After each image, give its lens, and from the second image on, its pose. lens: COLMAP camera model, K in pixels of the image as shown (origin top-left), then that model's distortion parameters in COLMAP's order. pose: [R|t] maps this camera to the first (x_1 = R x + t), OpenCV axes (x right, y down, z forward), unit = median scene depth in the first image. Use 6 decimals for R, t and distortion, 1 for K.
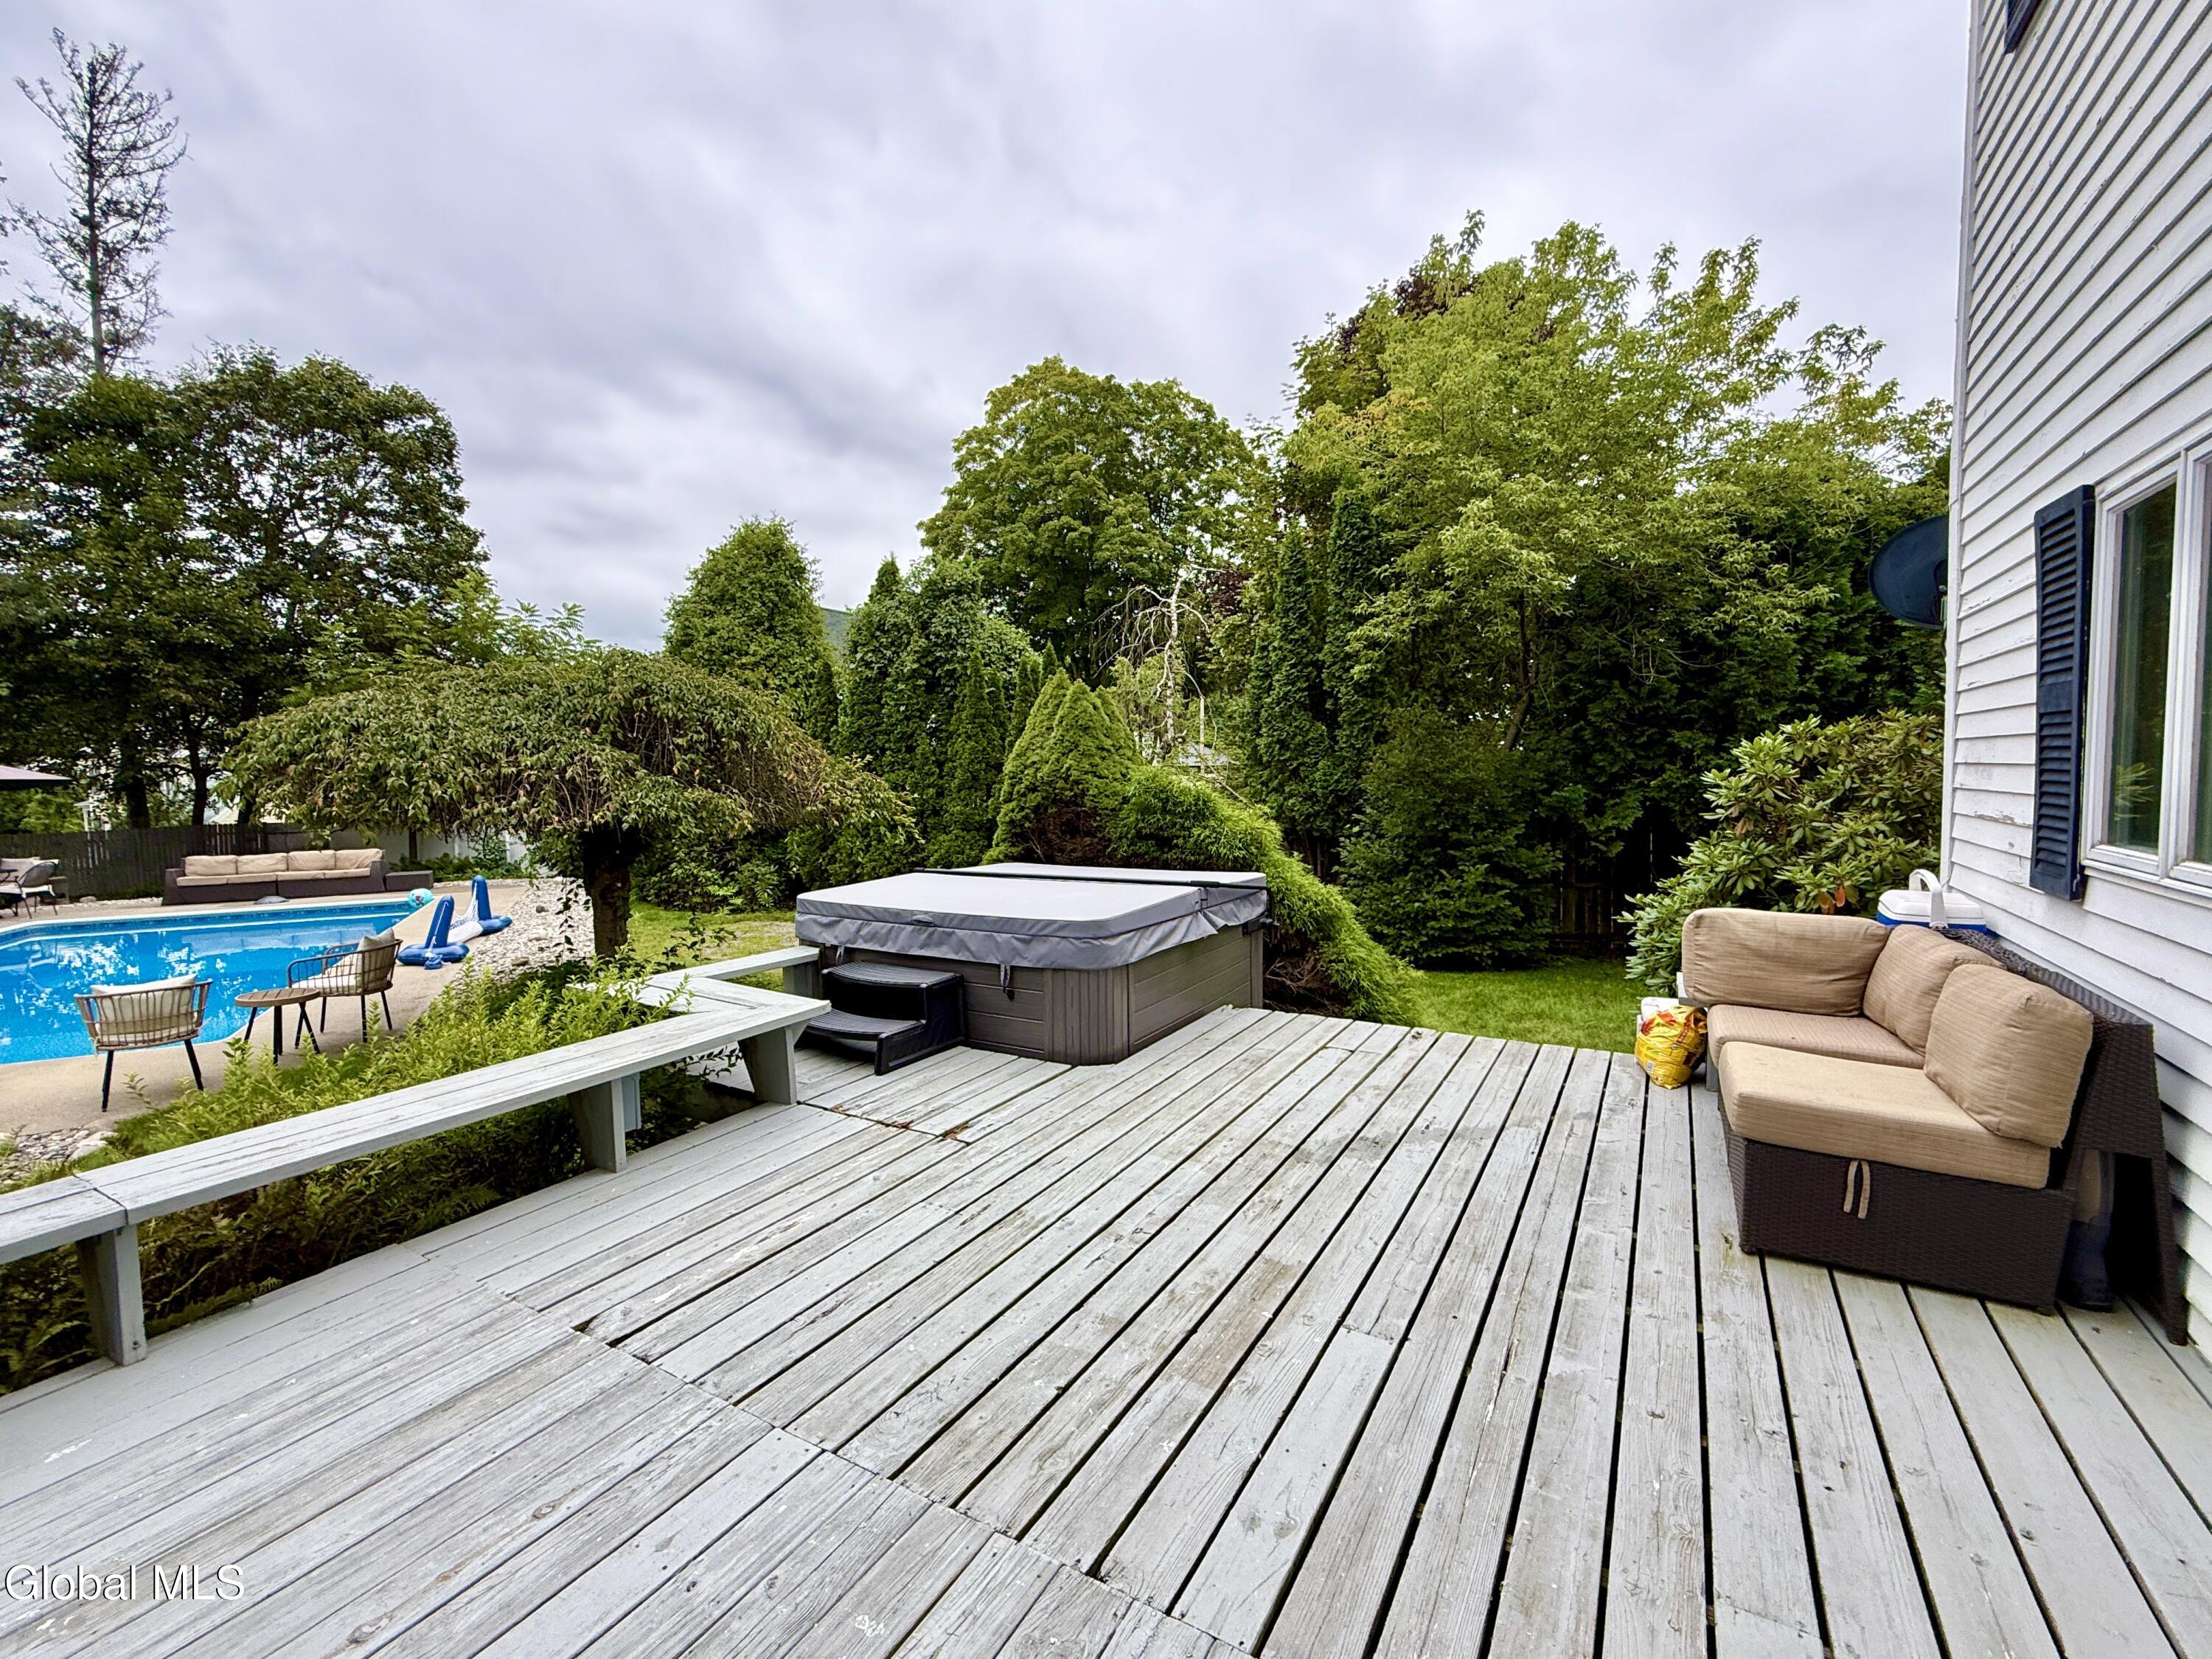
lens RADIAL K [[956.9, 0, 1099.3], [0, 956.9, 825.2], [0, 0, 1]] dist [0.004002, -0.000190]
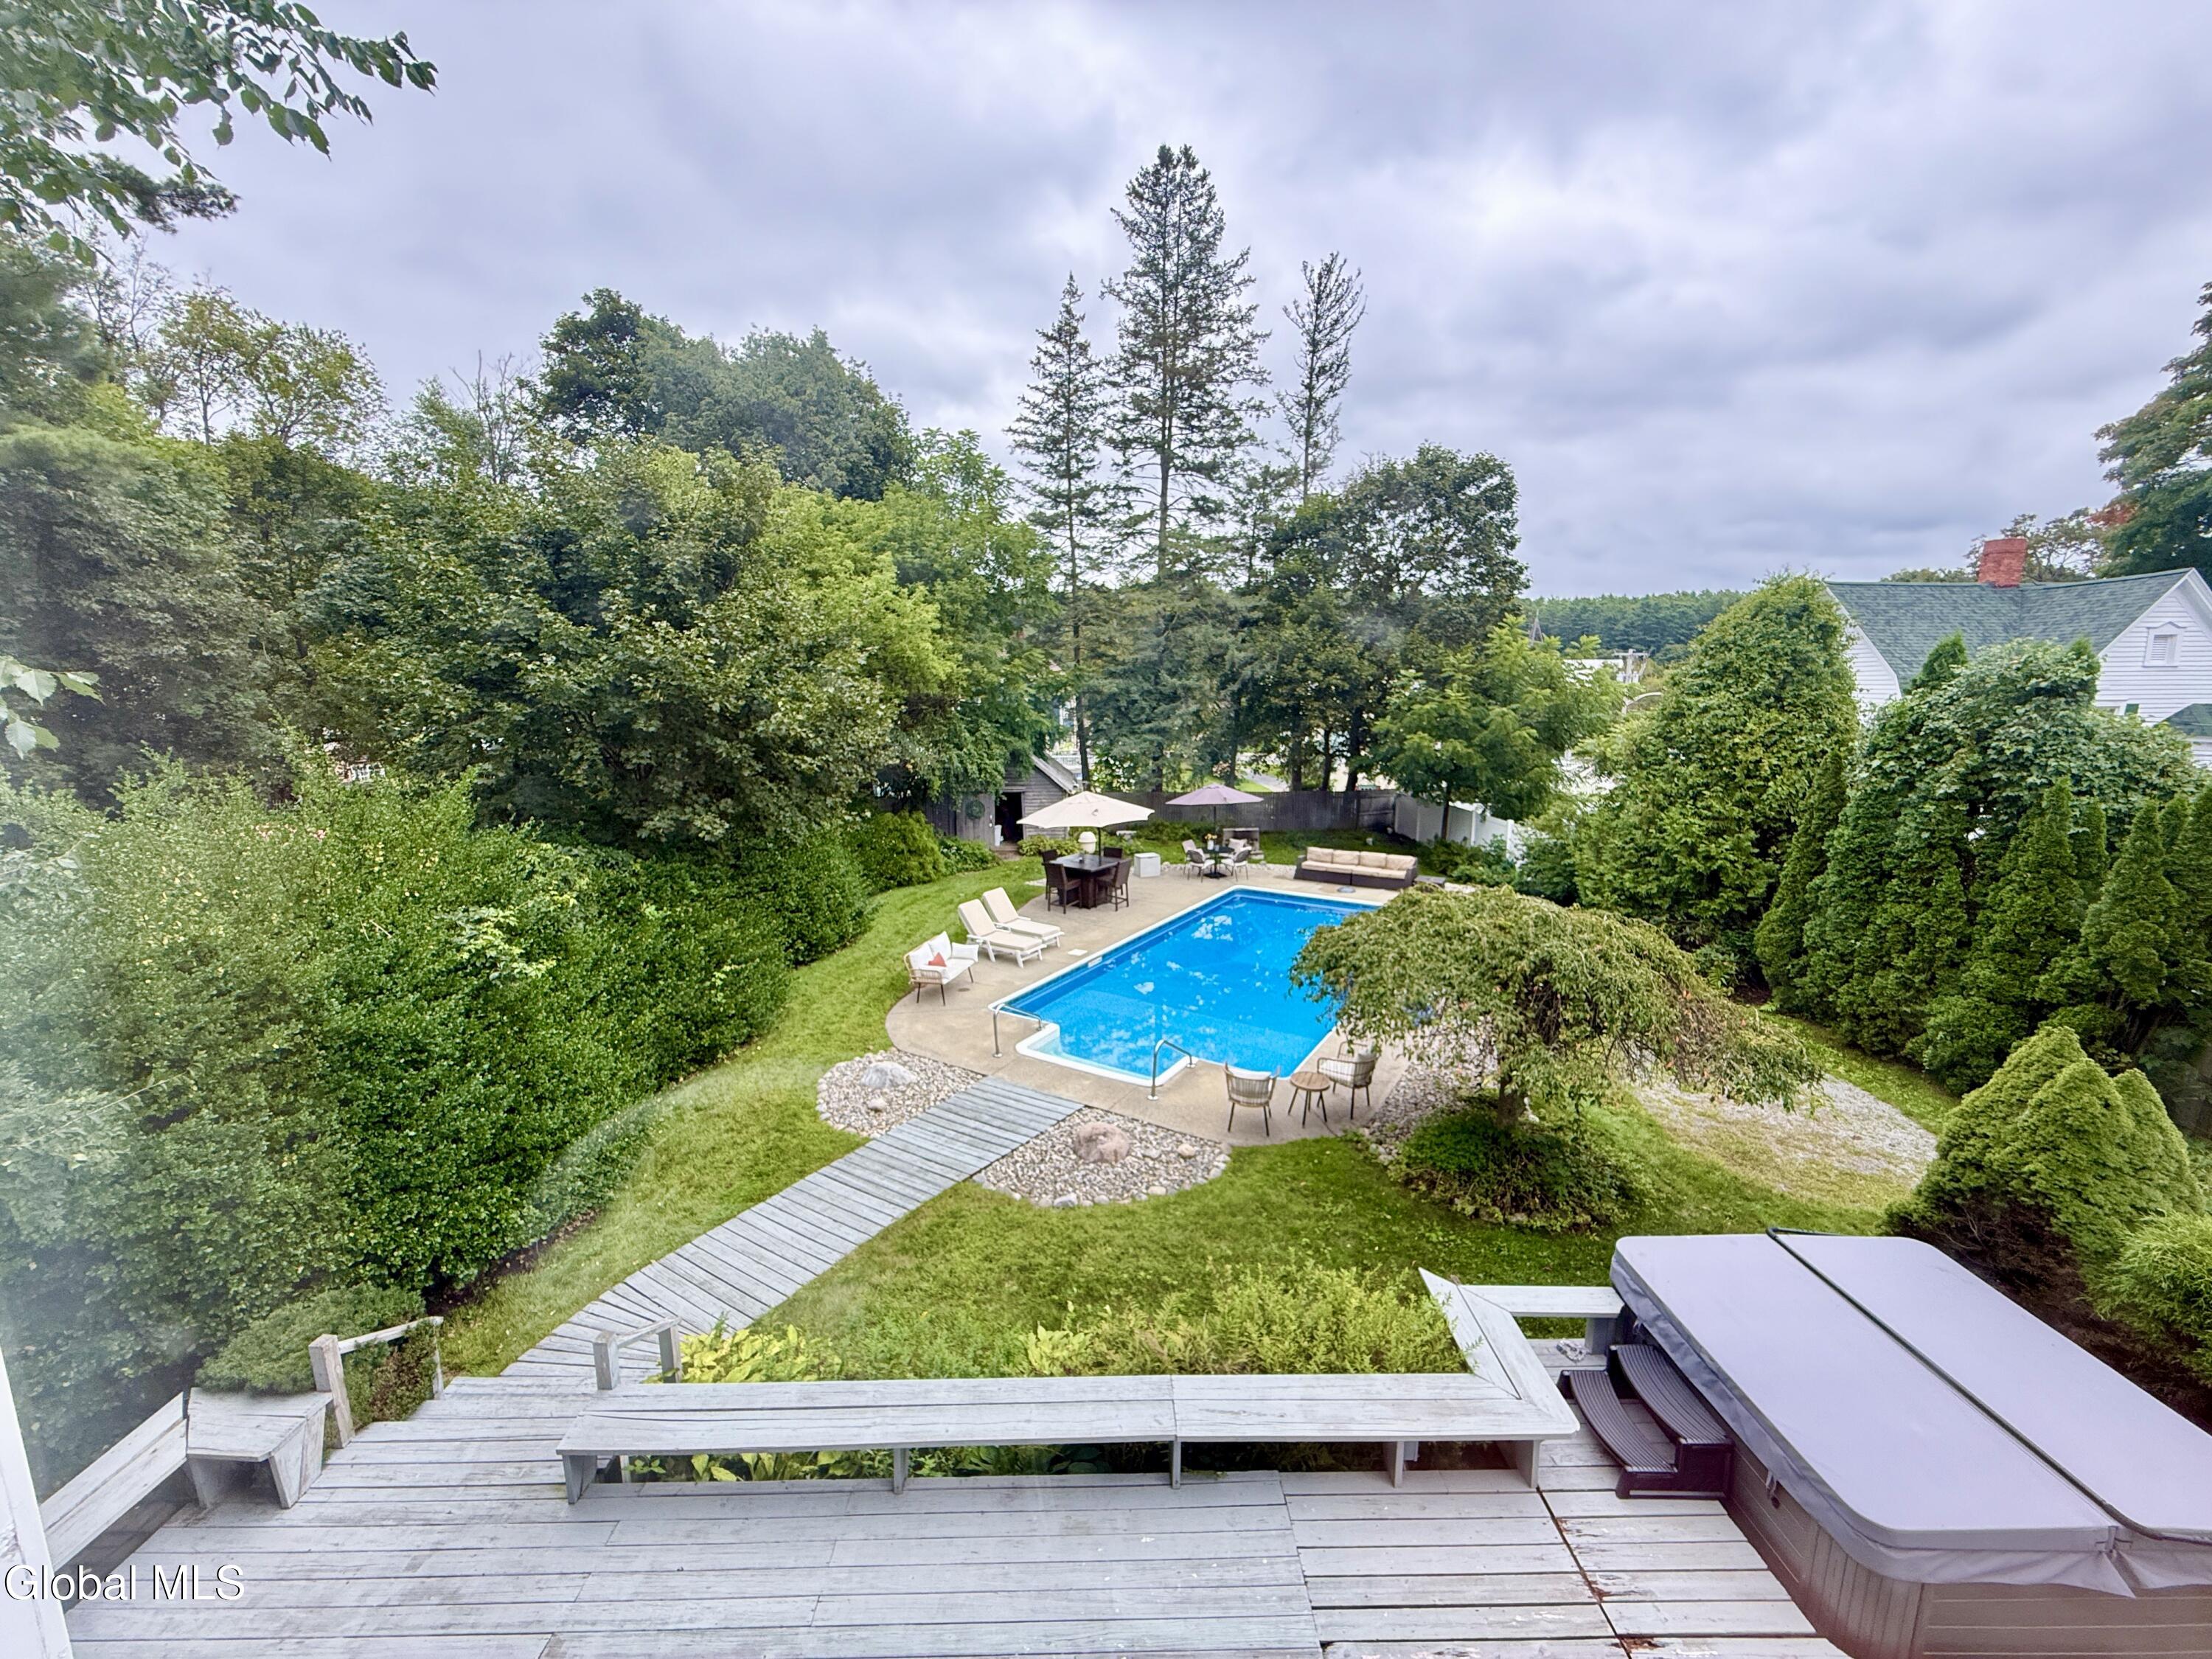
lens RADIAL K [[879.7, 0, 1102.3], [0, 879.7, 837.5], [0, 0, 1]] dist [-0.001703, 0.000376]
pose [[0.524269, 0.160450, -0.836300, 0.042114], [-0.055087, 0.986422, 0.154719, -0.131353], [0.849769, -0.035045, 0.525989, -0.021137]]
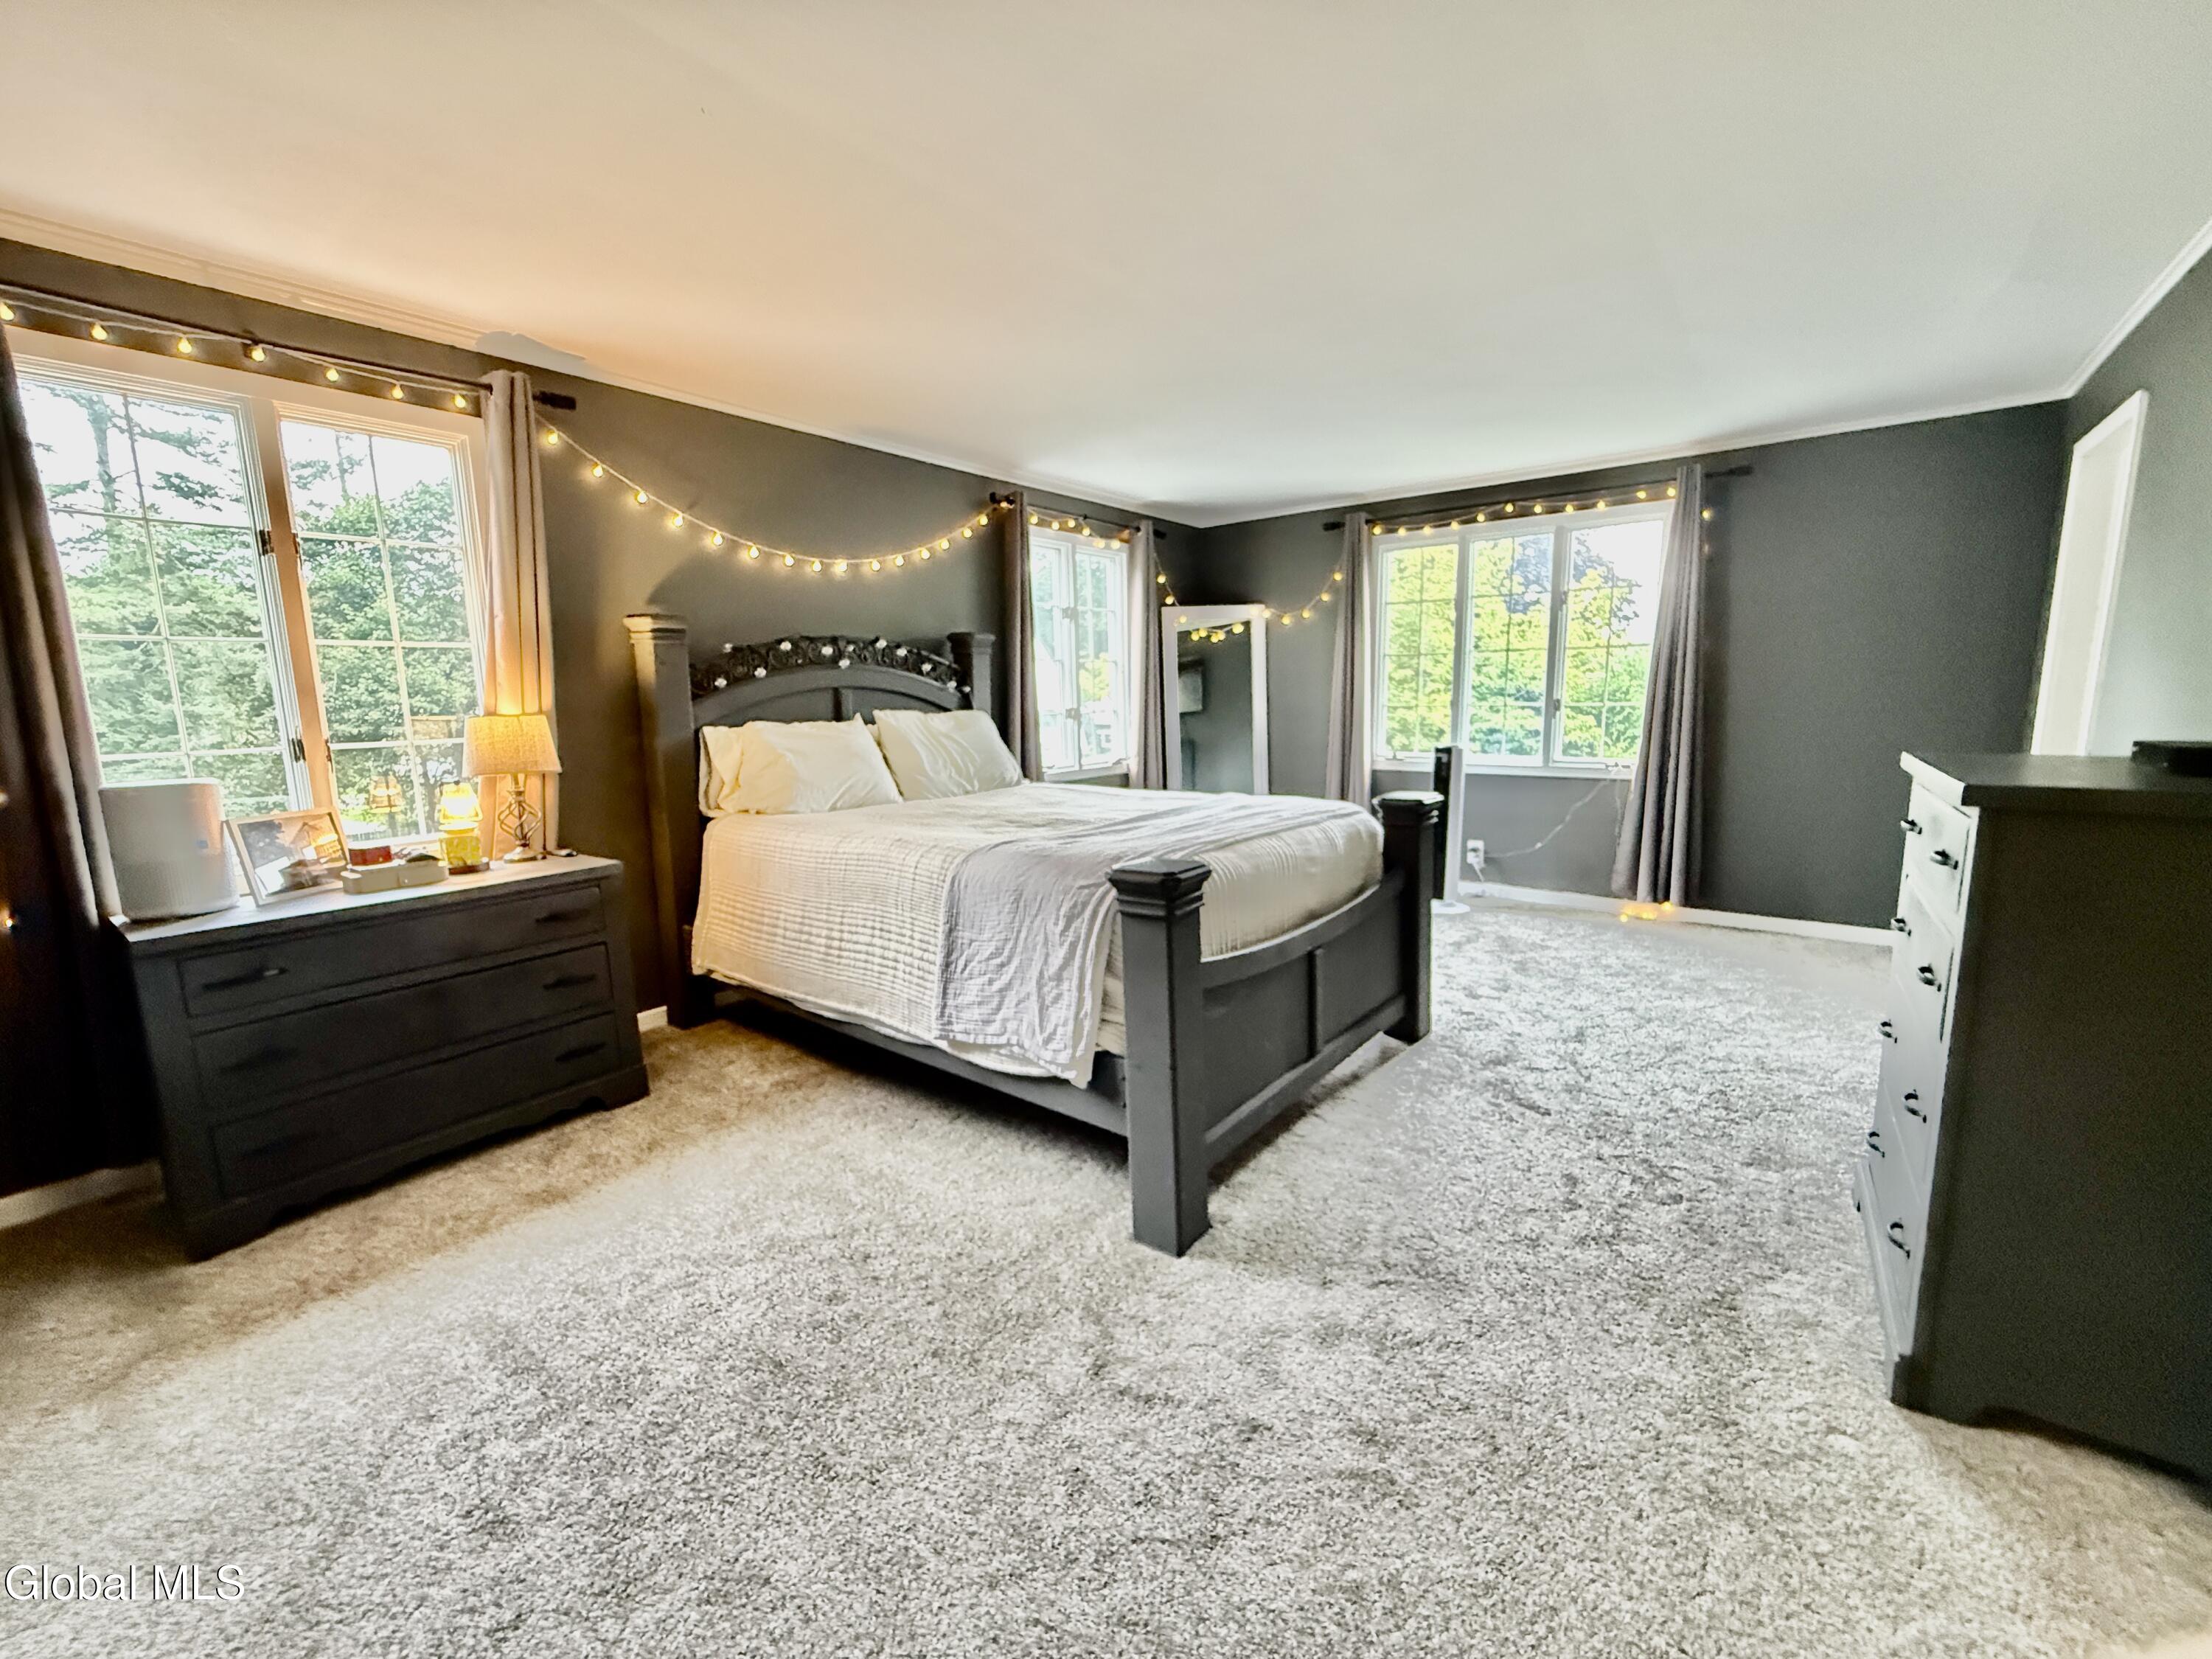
lens RADIAL K [[879.7, 0, 1092.2], [0, 879.7, 830.6], [0, 0, 1]] dist [-0.001703, 0.000376]
pose [[0.991367, 0.019995, -0.129580, 0.153987], [-0.007326, 0.995206, 0.097522, -0.128839], [0.130908, -0.095731, 0.986762, -0.106861]]
